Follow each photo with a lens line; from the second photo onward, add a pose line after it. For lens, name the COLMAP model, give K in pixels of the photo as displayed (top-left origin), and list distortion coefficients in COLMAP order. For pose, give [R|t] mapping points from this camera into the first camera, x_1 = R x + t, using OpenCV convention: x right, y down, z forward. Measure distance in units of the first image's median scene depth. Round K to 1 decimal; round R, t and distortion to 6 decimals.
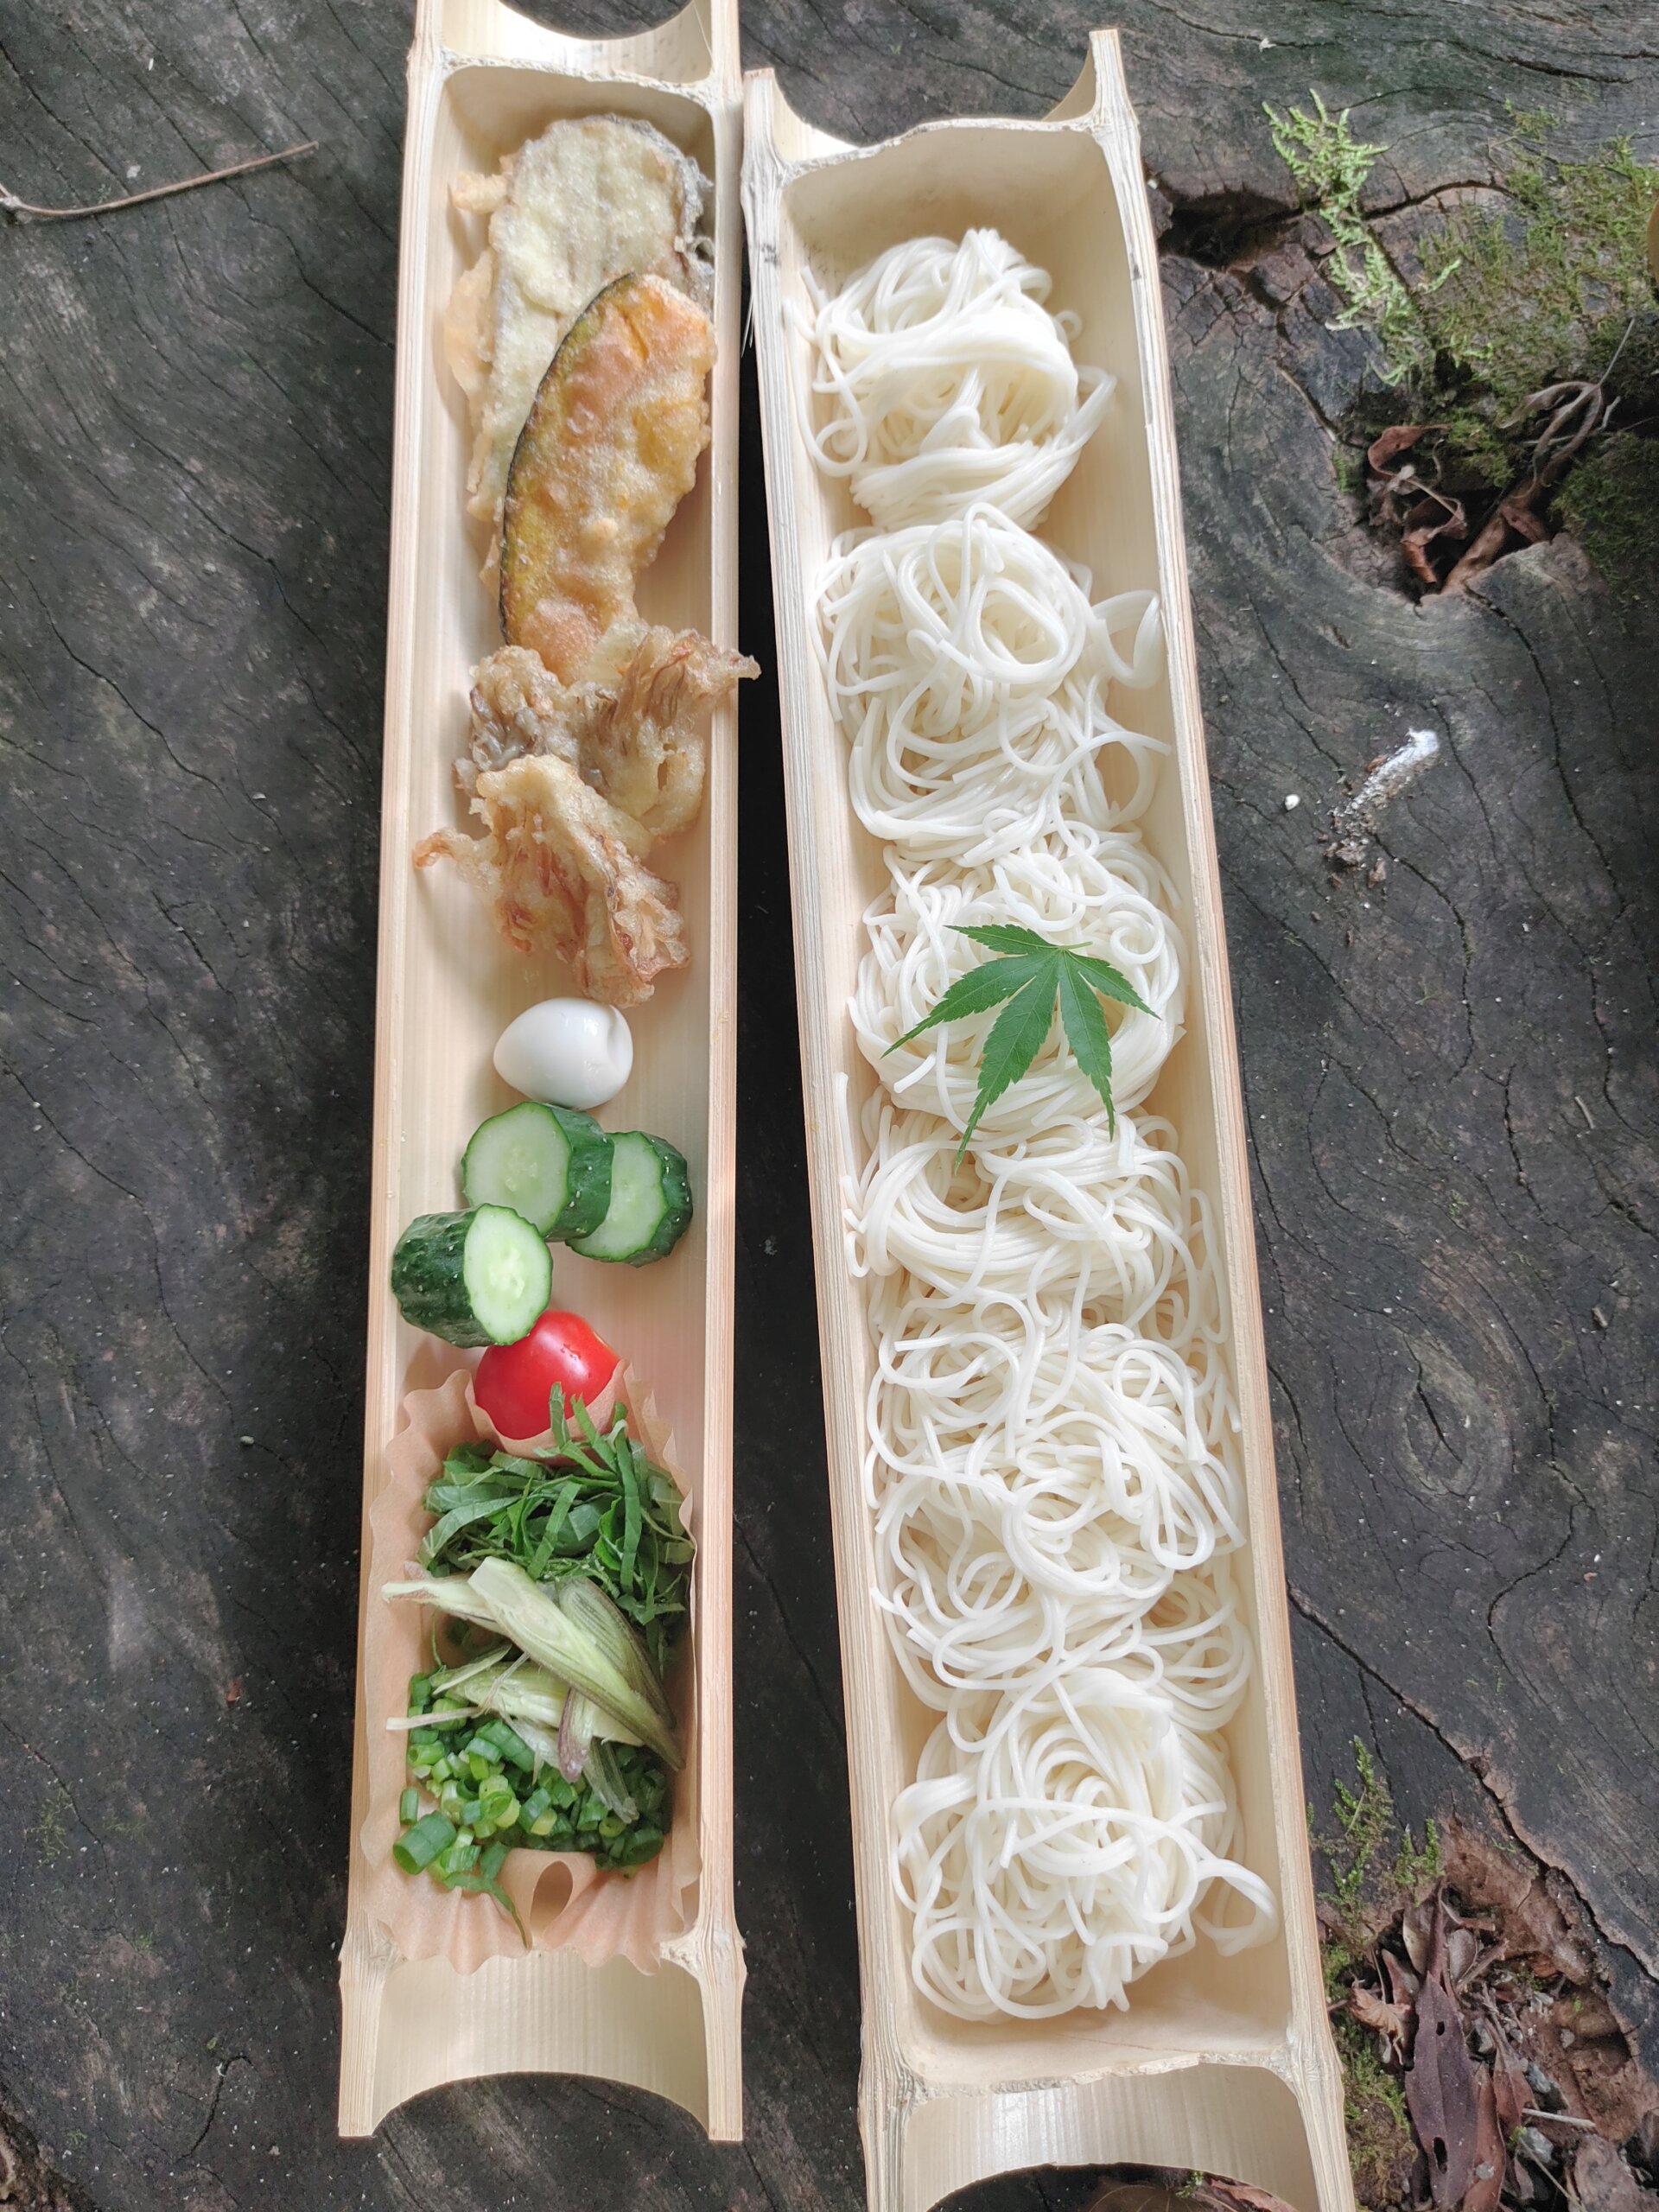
lens RADIAL K [[1677.6, 0, 826.8], [0, 1677.6, 1102.9], [0, 0, 1]] dist [-0.009274, -0.002297]
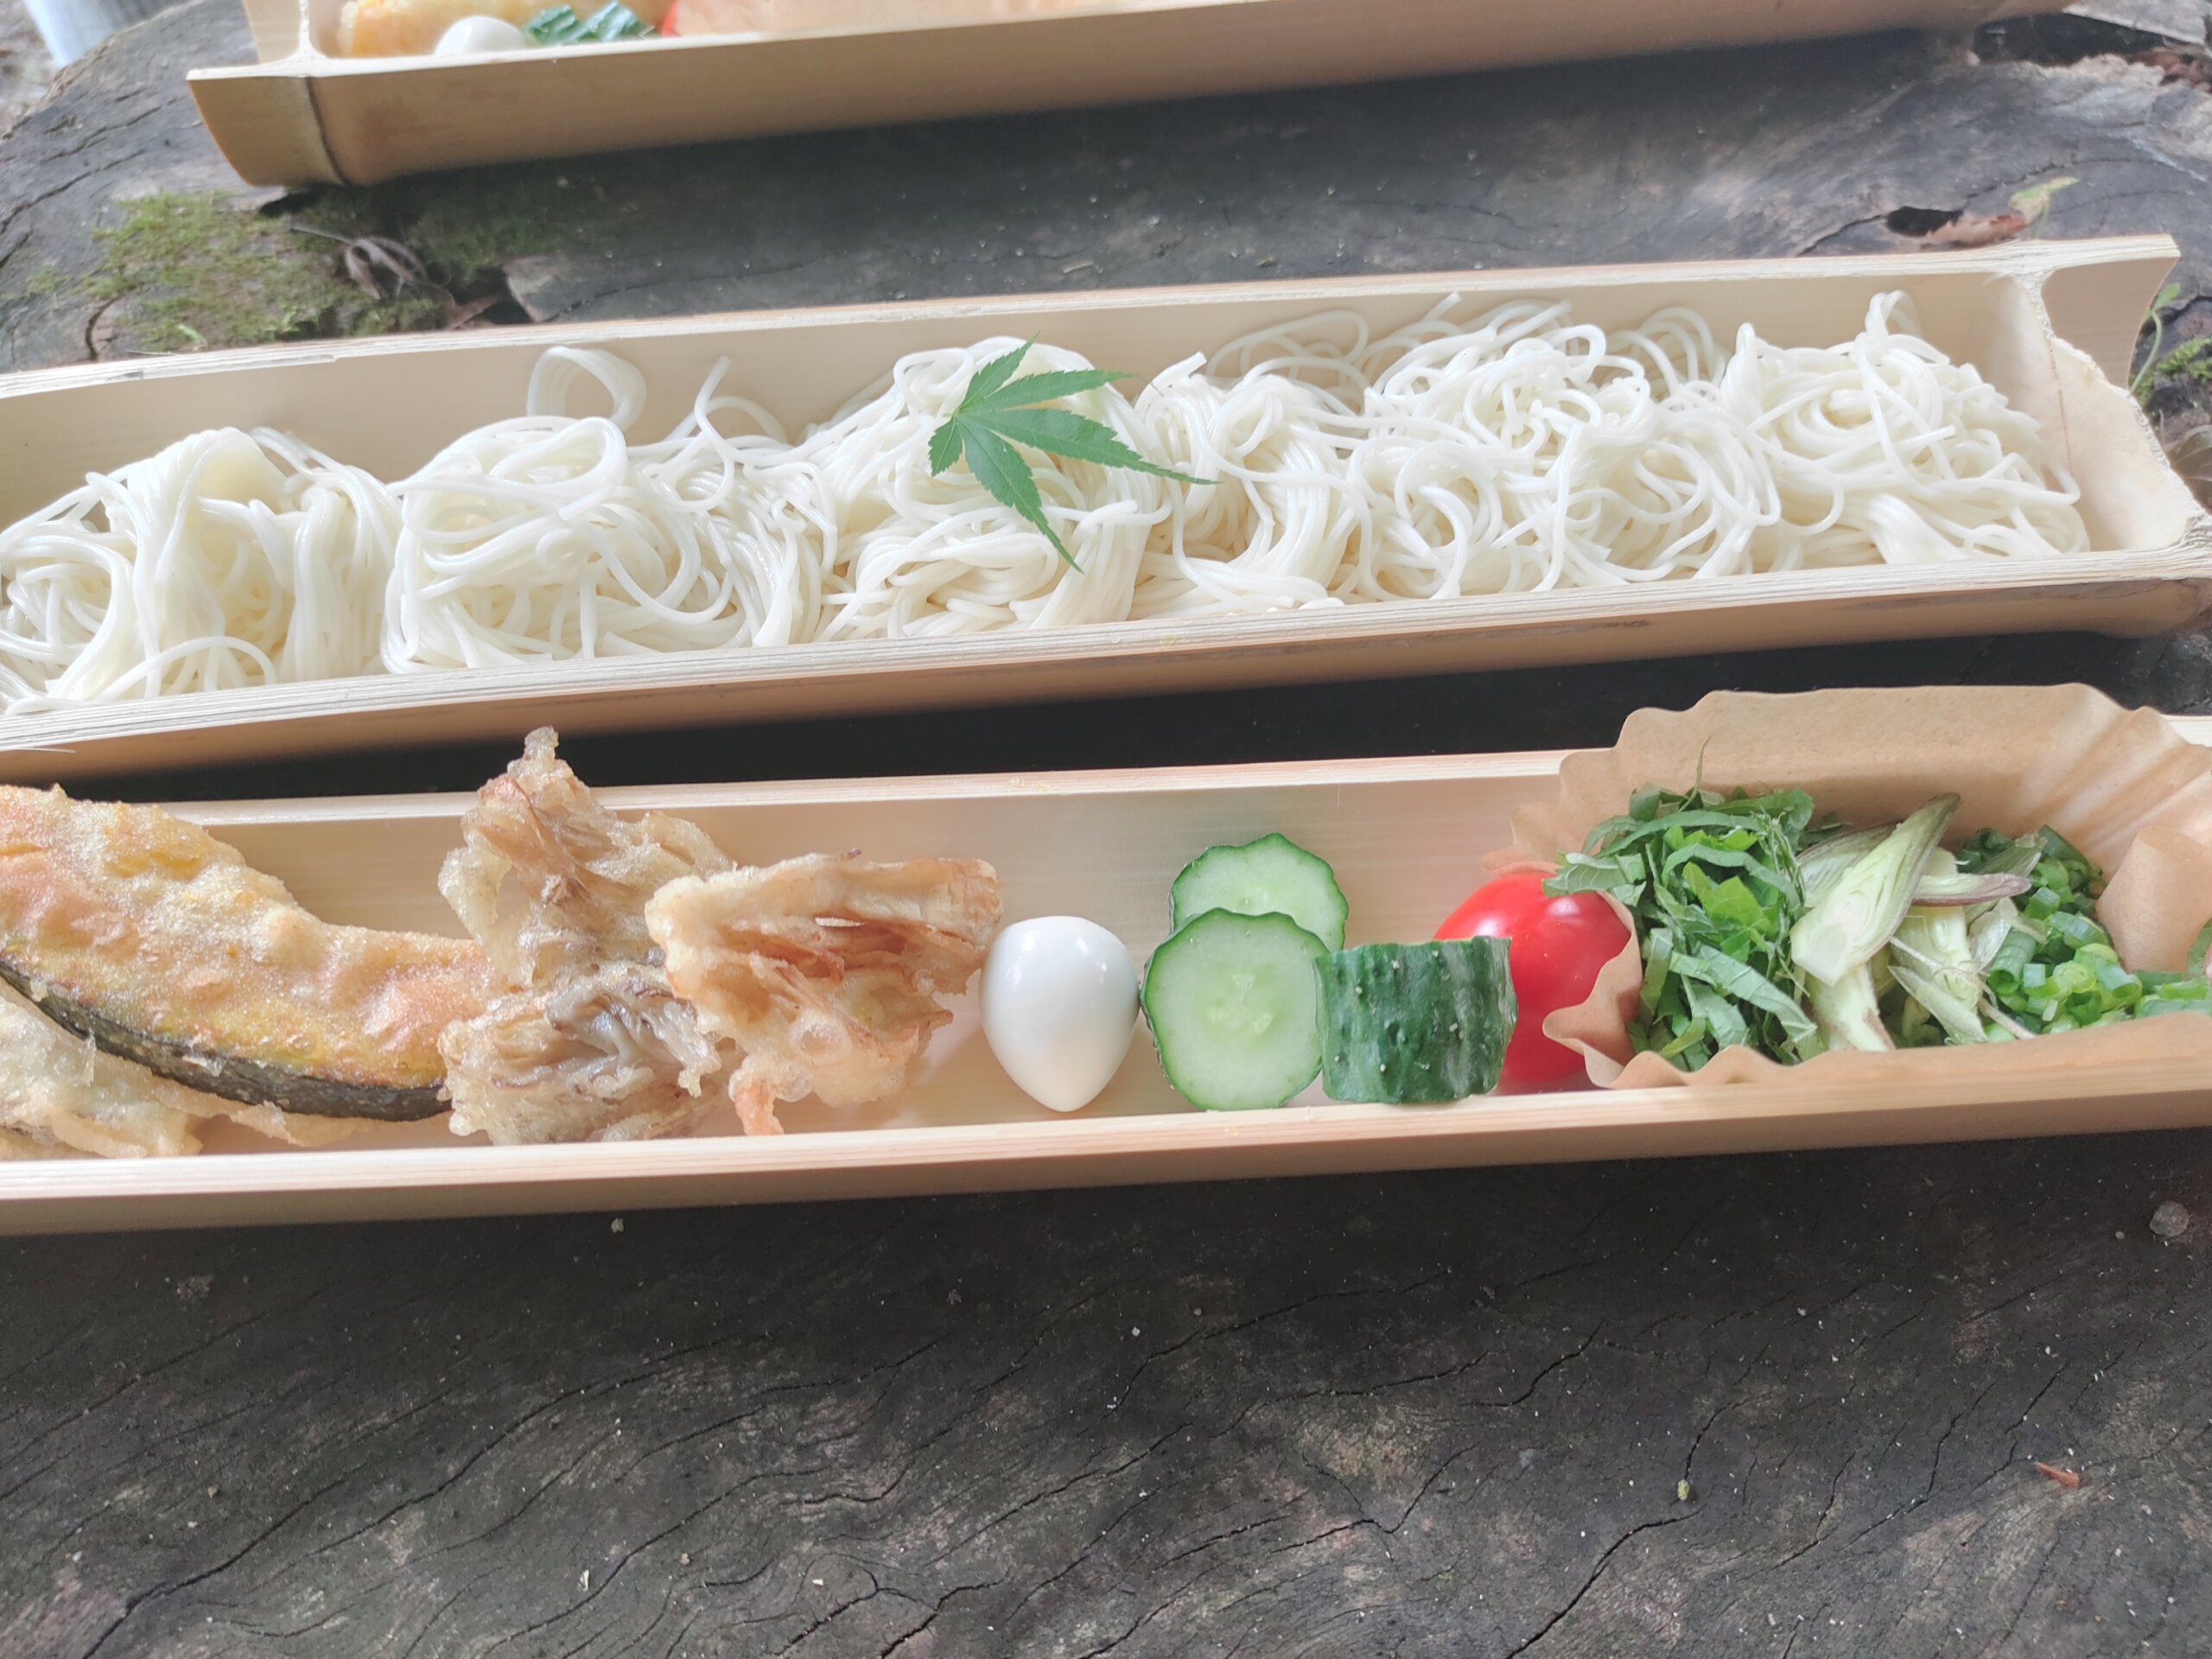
lens RADIAL K [[1677.6, 0, 1107.4], [0, 1677.6, 830.0], [0, 0, 1]] dist [-0.009274, -0.002297]
pose [[-0.040067, -0.782833, 0.620941, -0.543036], [0.985435, 0.071827, 0.154140, -0.124989], [-0.165266, 0.618072, 0.768553, 0.415974]]
